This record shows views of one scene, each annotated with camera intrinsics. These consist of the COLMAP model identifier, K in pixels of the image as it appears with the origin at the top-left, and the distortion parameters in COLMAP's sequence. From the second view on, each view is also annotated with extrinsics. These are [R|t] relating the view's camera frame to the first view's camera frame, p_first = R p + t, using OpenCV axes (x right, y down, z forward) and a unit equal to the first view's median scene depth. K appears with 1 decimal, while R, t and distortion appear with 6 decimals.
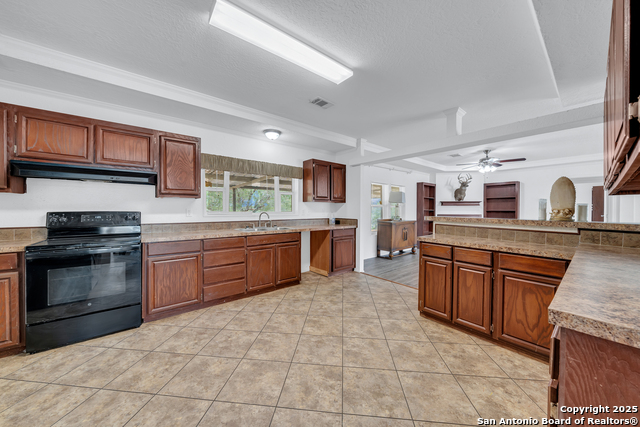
lens RADIAL K [[231.8, 0, 318.9], [0, 231.8, 210.6], [0, 0, 1]] dist [0.002006, 0.000043]
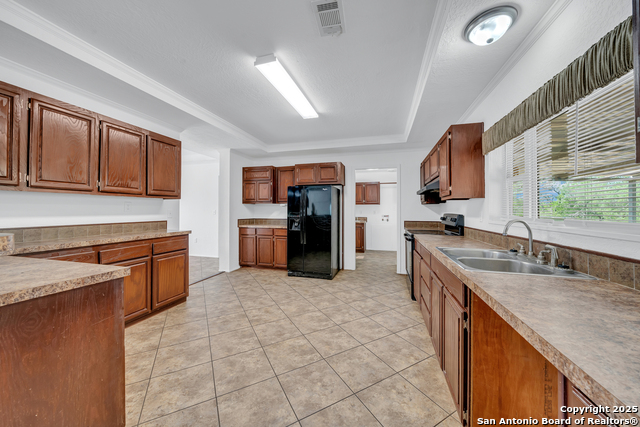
lens RADIAL K [[224.8, 0, 321.0], [0, 224.8, 210.0], [0, 0, 1]] dist [-0.002056, -0.000306]
pose [[-0.818797, -0.010720, -0.573983, 0.431284], [-0.011502, 0.999931, -0.002268, -0.009333], [0.573968, 0.004745, -0.818864, 1.865679]]
